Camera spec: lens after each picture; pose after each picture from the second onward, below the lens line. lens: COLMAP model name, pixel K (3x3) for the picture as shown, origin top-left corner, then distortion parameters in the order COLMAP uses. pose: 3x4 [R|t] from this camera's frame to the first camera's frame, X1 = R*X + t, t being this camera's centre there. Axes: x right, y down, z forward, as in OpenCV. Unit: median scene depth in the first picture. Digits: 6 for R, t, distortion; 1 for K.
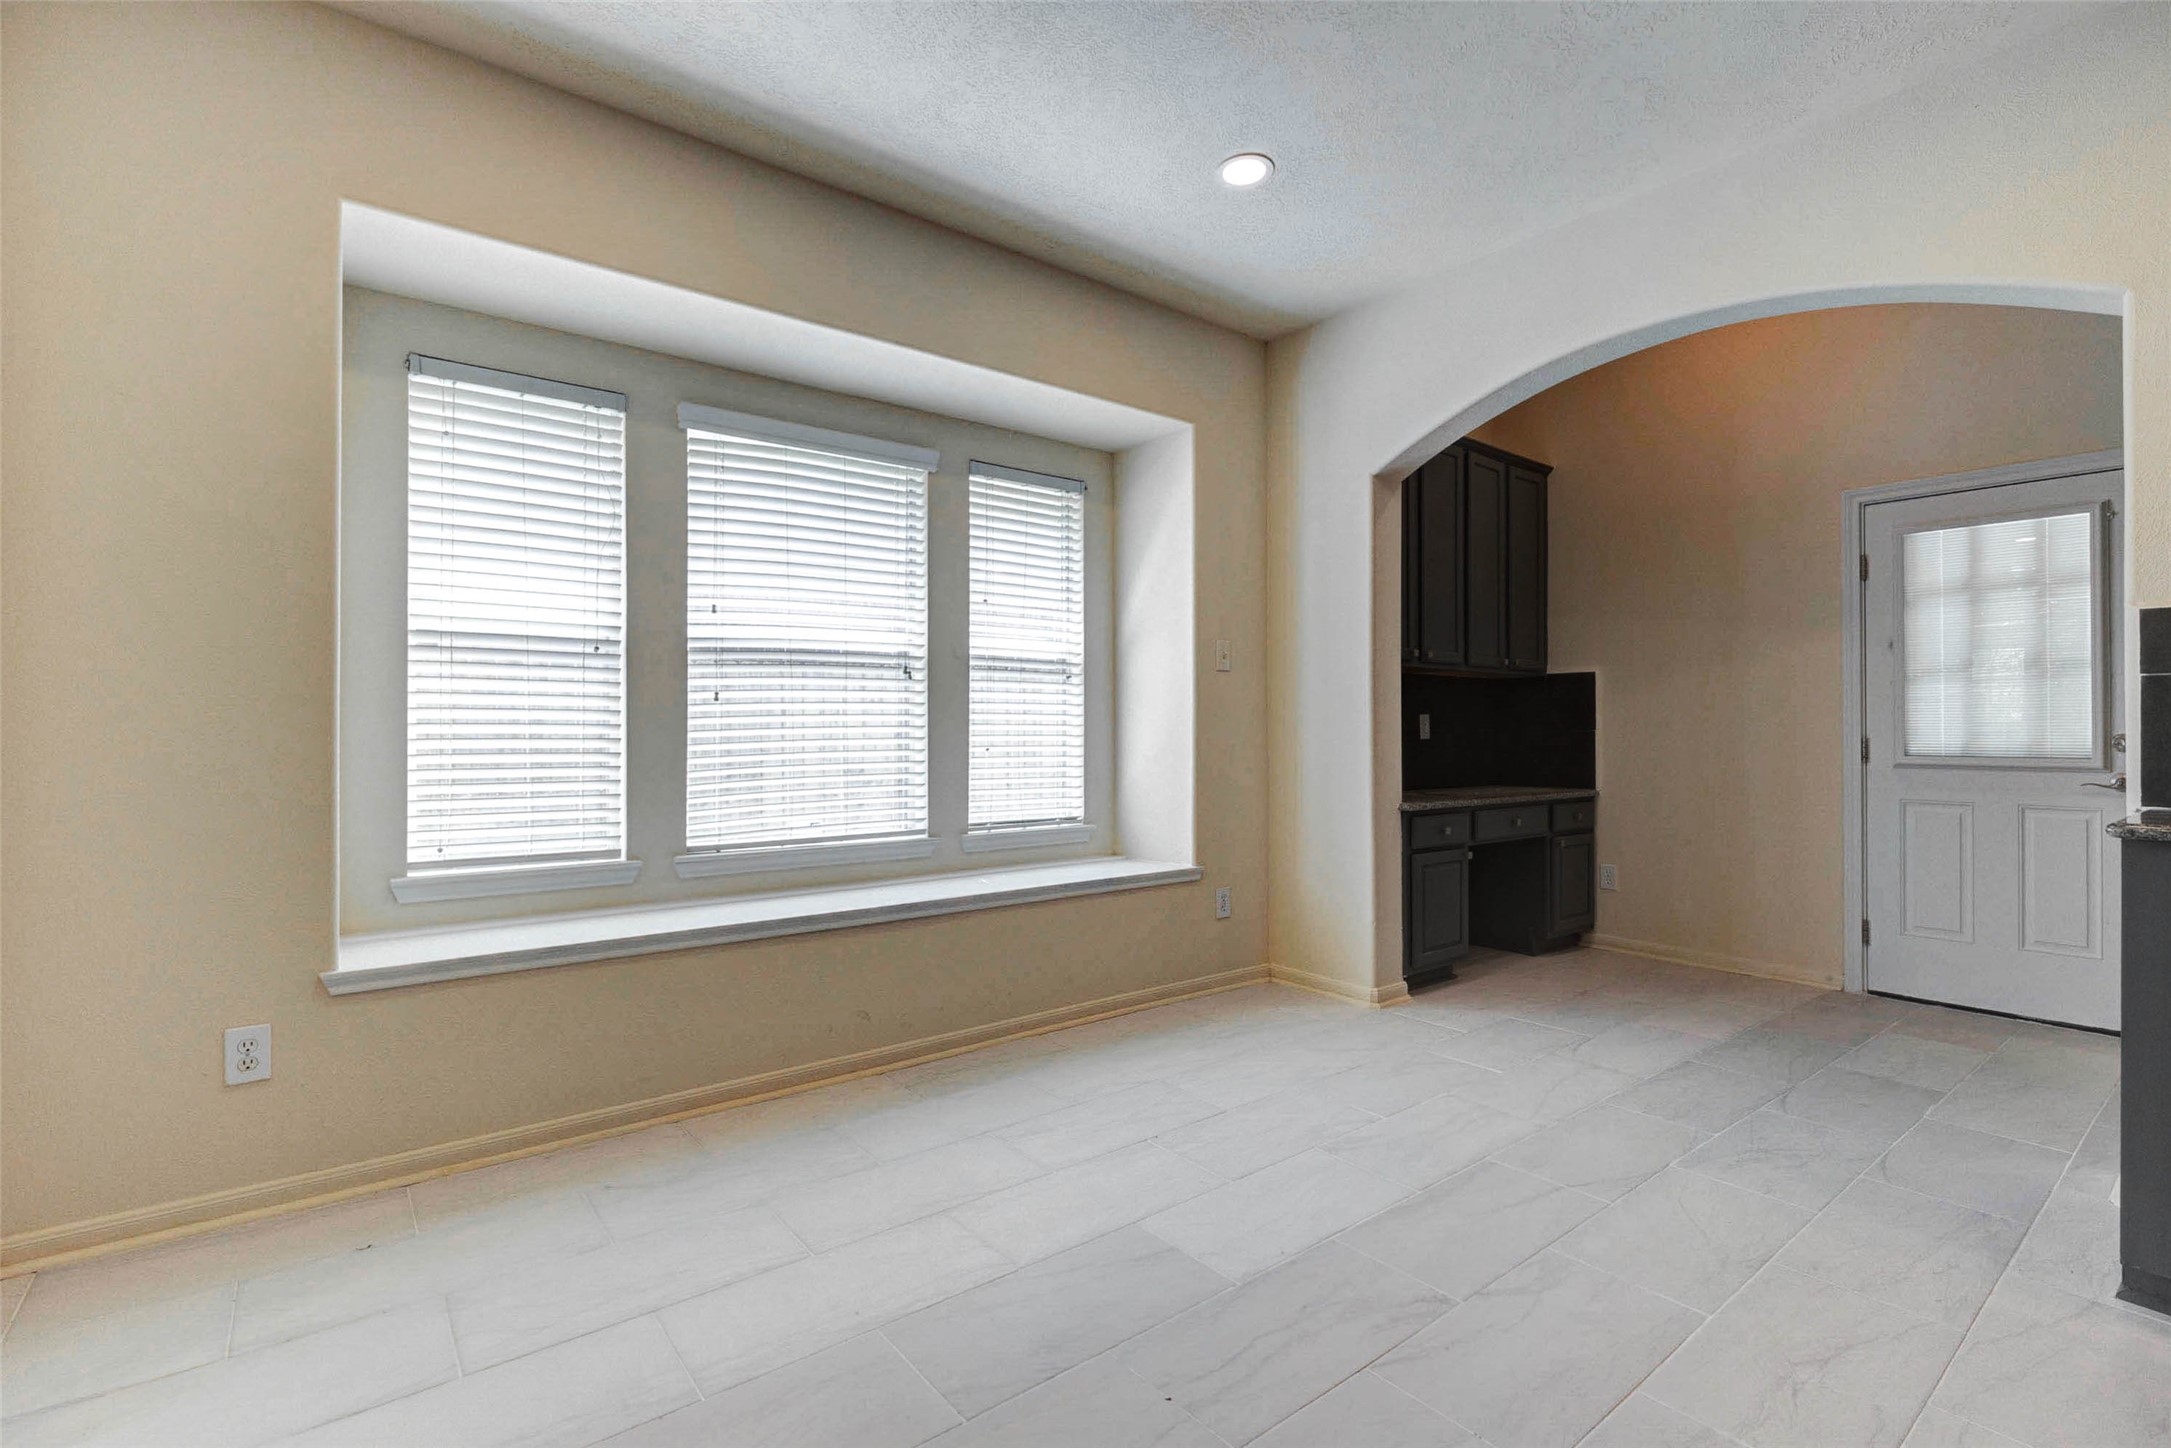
lens RADIAL K [[996.6, 0, 1079.3], [0, 996.6, 709.2], [0, 0, 1]] dist [0.000158, -0.001494]
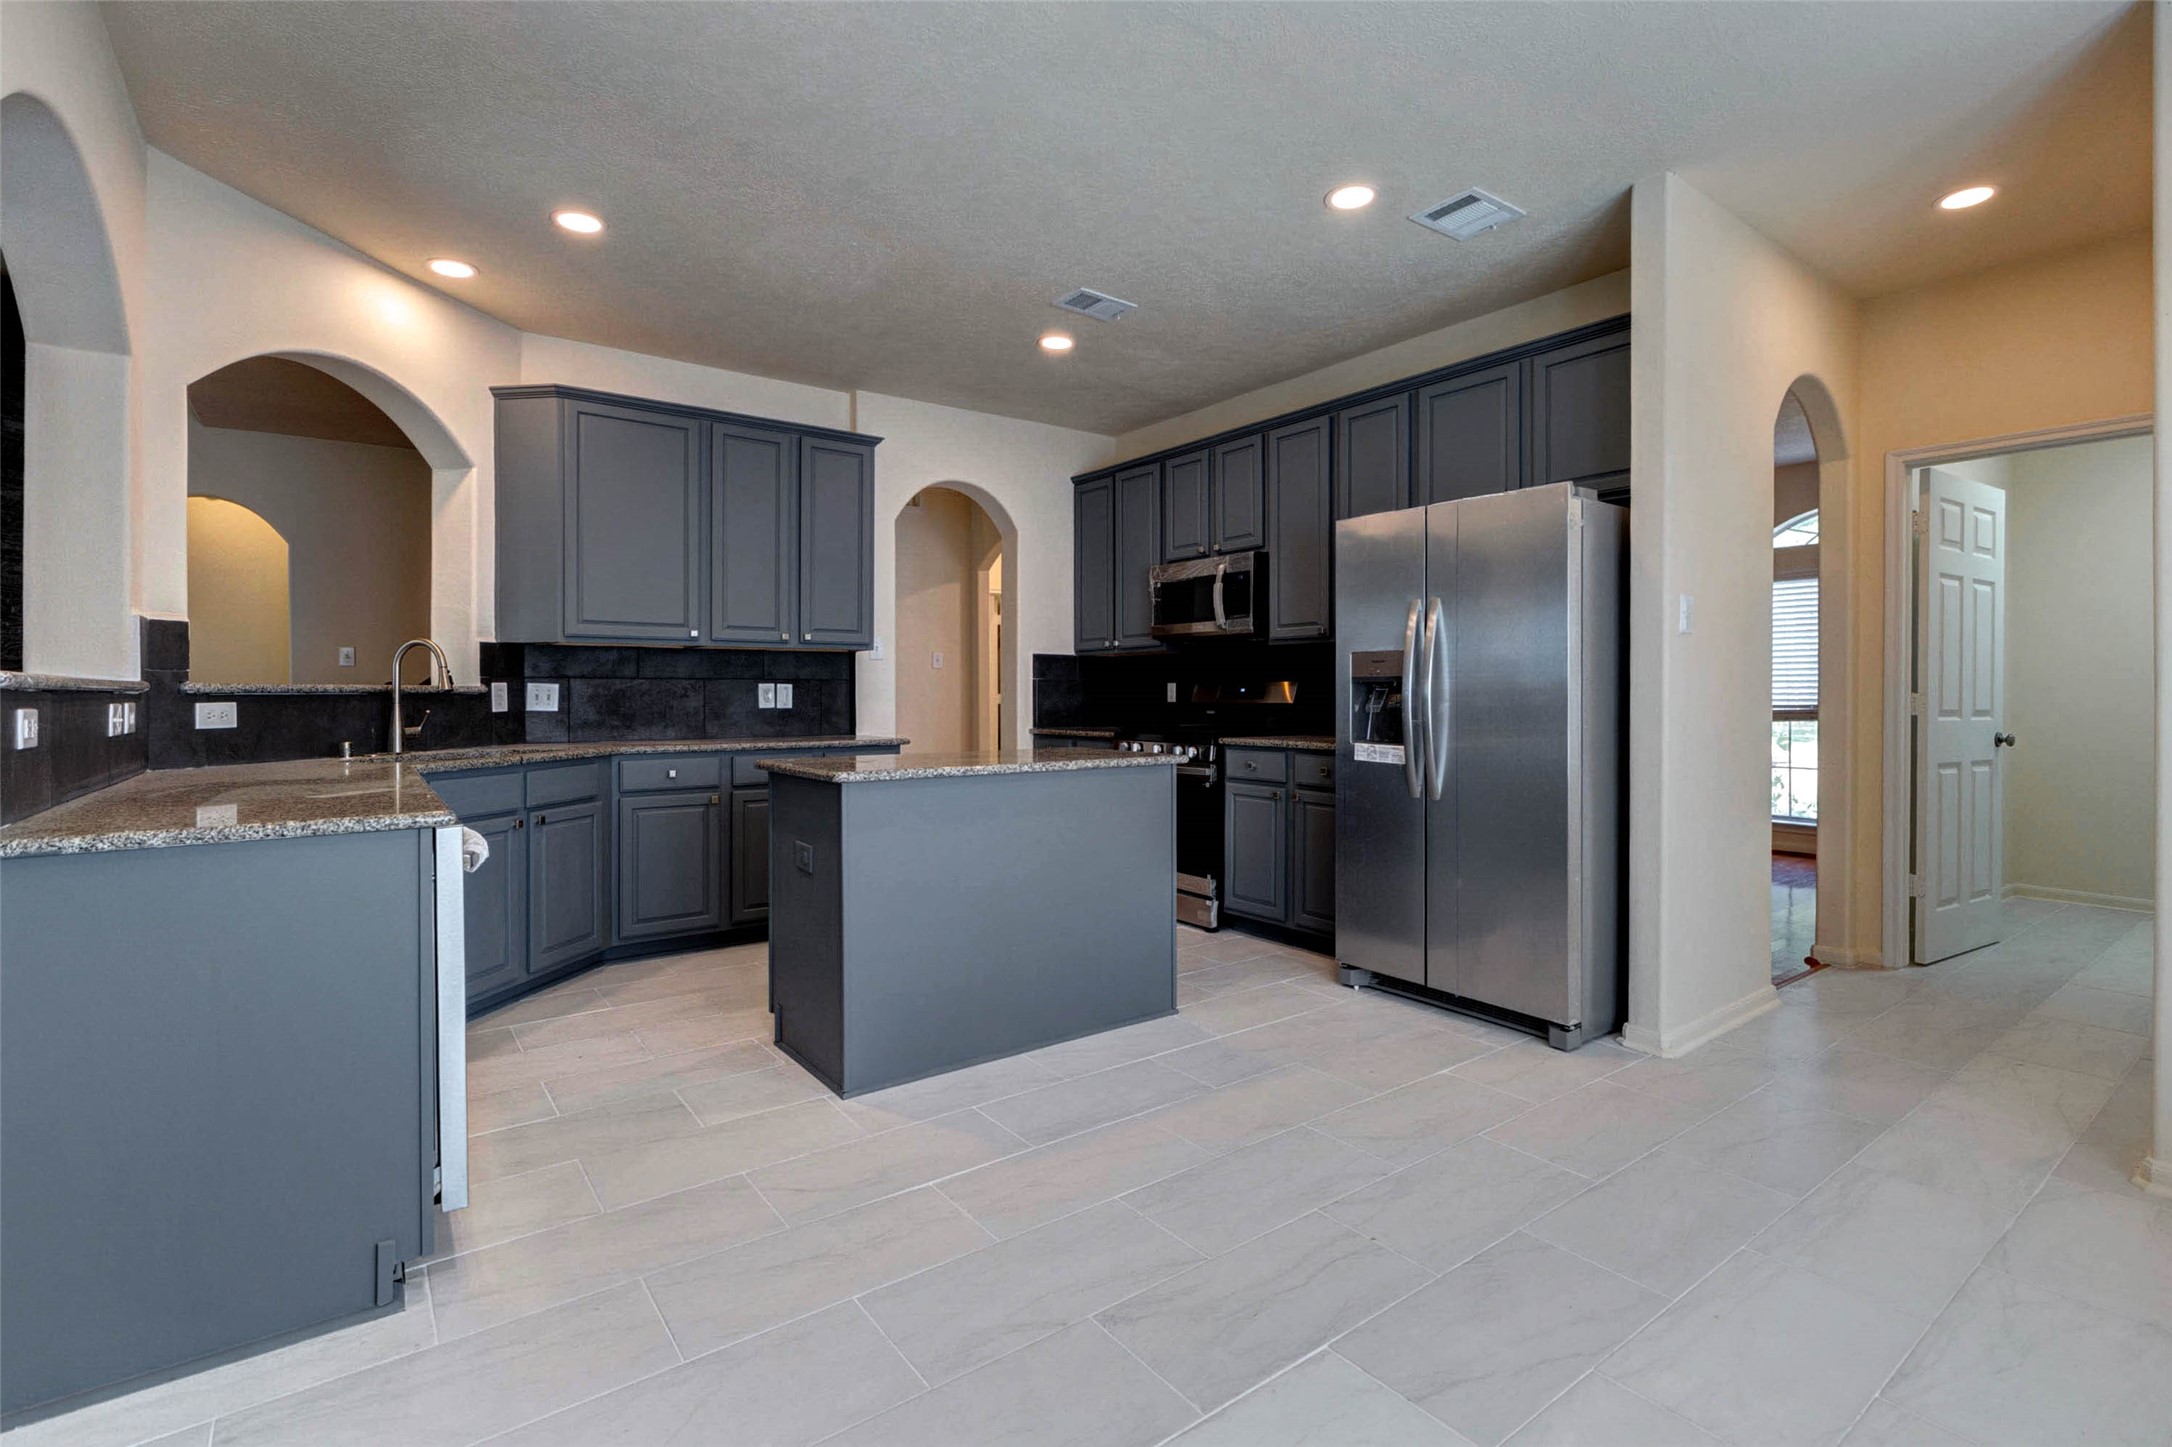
lens RADIAL K [[997.0, 0, 1097.8], [0, 997.0, 692.6], [0, 0, 1]] dist [0.000158, -0.001494]
pose [[-0.999694, -0.001404, 0.024714, 0.189550], [-0.001809, 0.999864, -0.016383, 0.006218], [-0.024687, -0.016422, -0.999560, 1.052341]]
